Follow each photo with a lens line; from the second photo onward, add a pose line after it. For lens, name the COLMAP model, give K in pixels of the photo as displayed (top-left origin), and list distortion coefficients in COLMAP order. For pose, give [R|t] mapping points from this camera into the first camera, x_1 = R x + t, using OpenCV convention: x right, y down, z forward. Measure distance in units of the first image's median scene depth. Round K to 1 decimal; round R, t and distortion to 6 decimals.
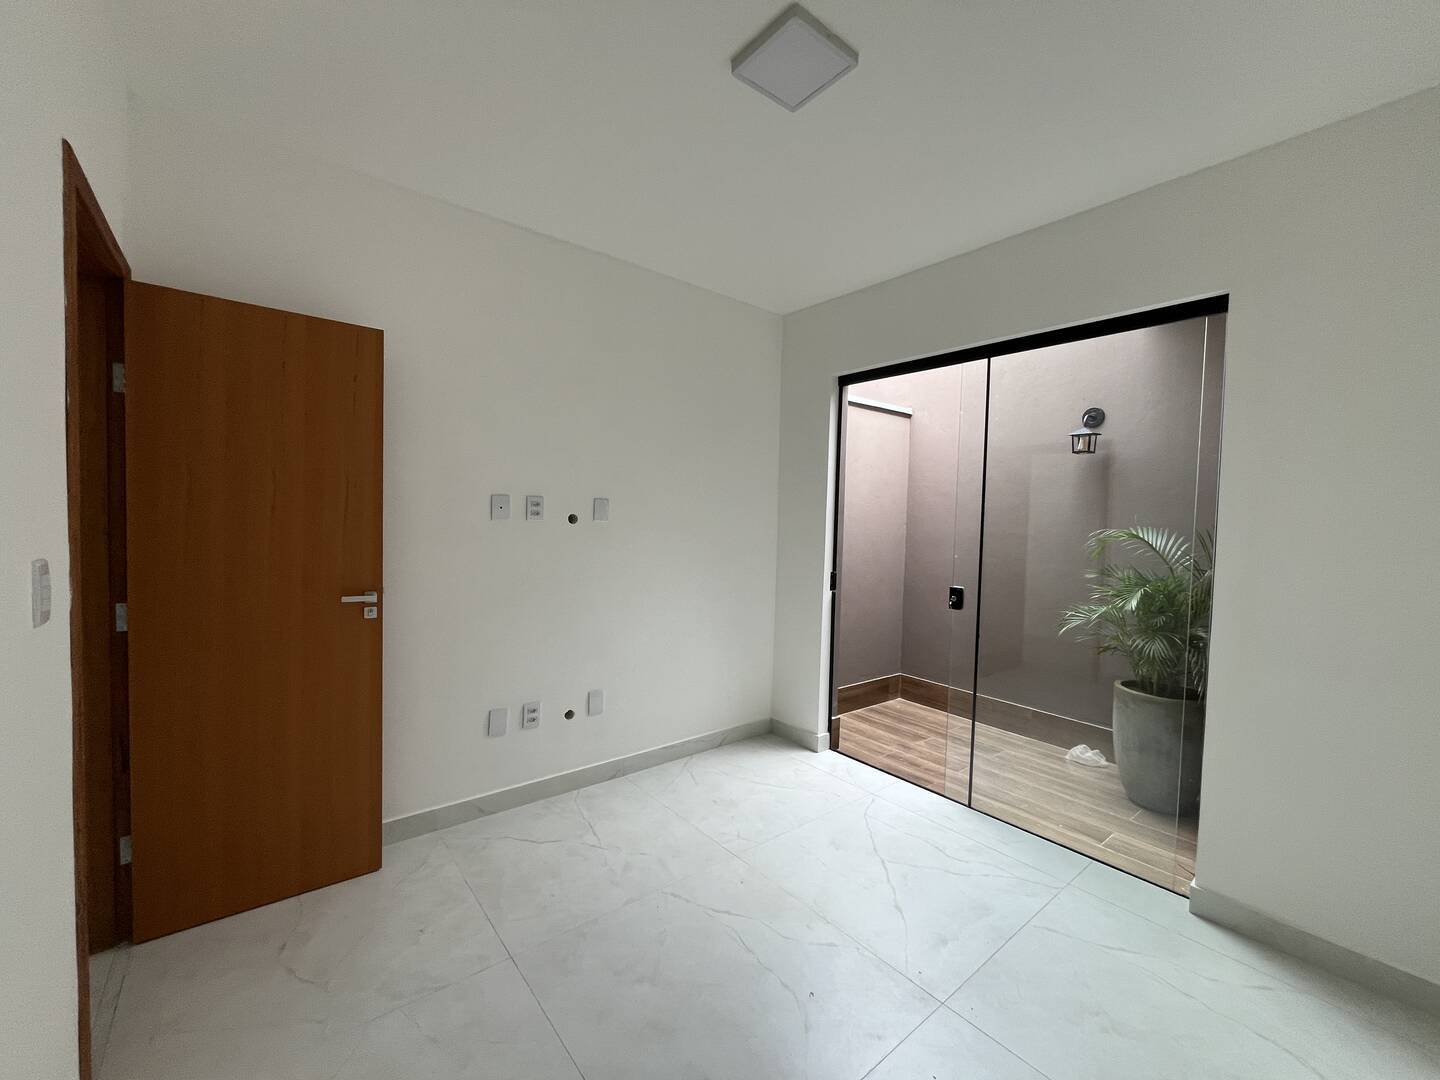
lens RADIAL K [[582.0, 0, 714.0], [0, 582.0, 535.8], [0, 0, 1]] dist [-0.001056, 0.000096]
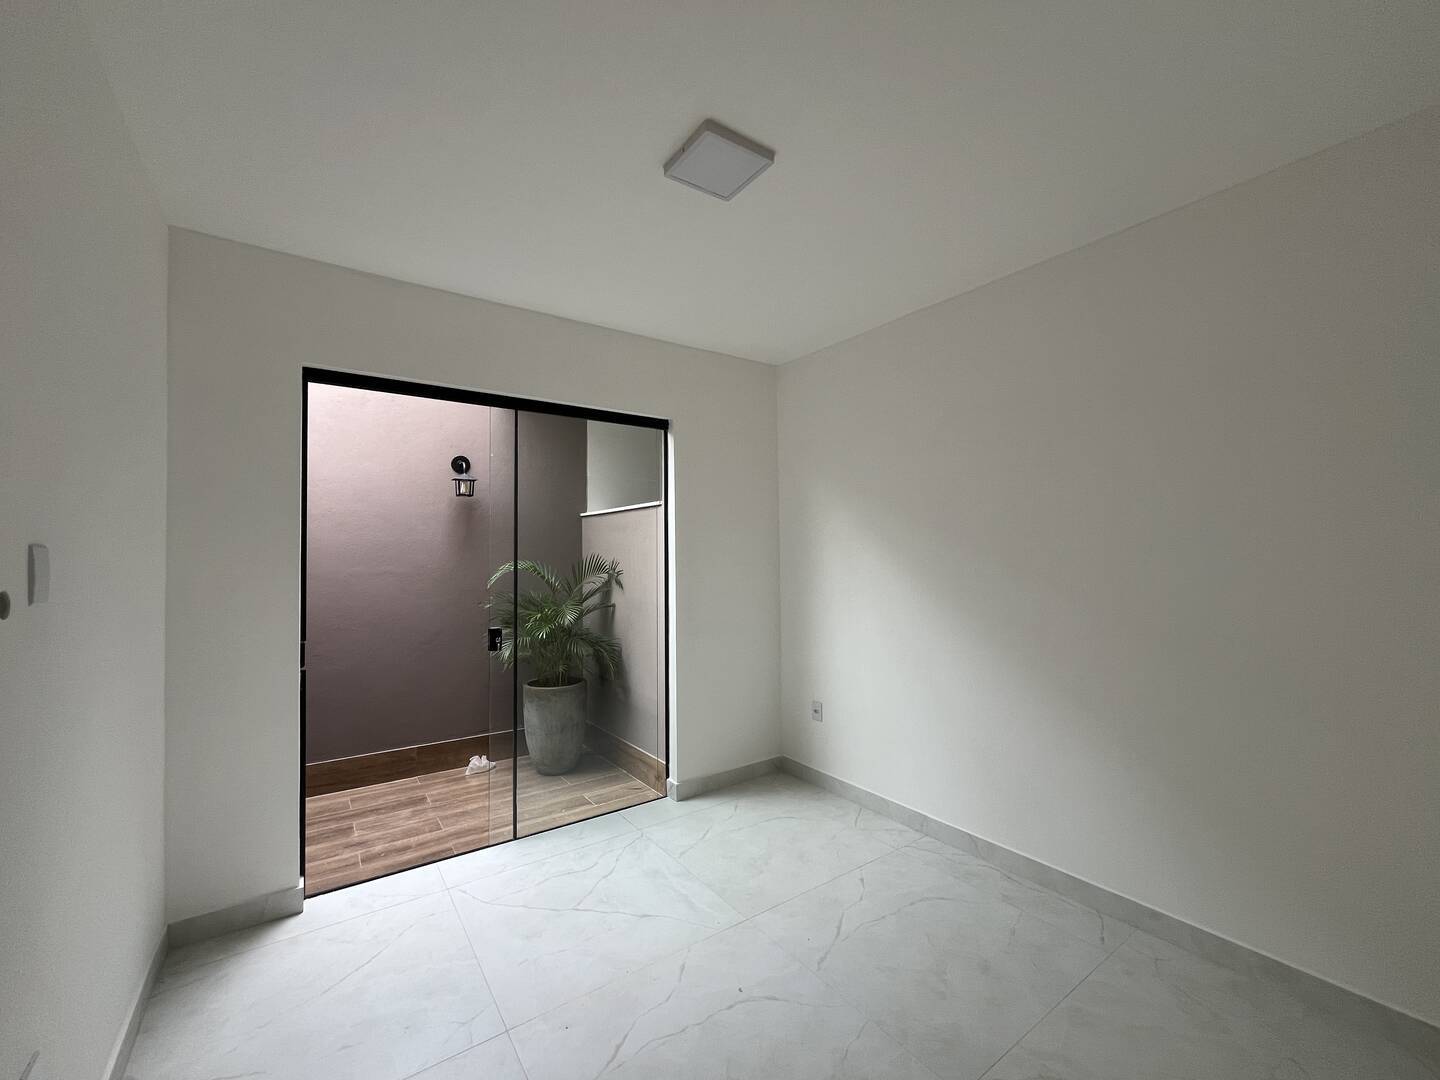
lens RADIAL K [[582.0, 0, 722.7], [0, 582.0, 538.4], [0, 0, 1]] dist [-0.001056, 0.000096]
pose [[0.065528, -0.002684, 0.997847, -0.482532], [0.039415, 0.999223, 0.000099, -0.044416], [-0.997072, 0.039324, 0.065583, 0.466983]]
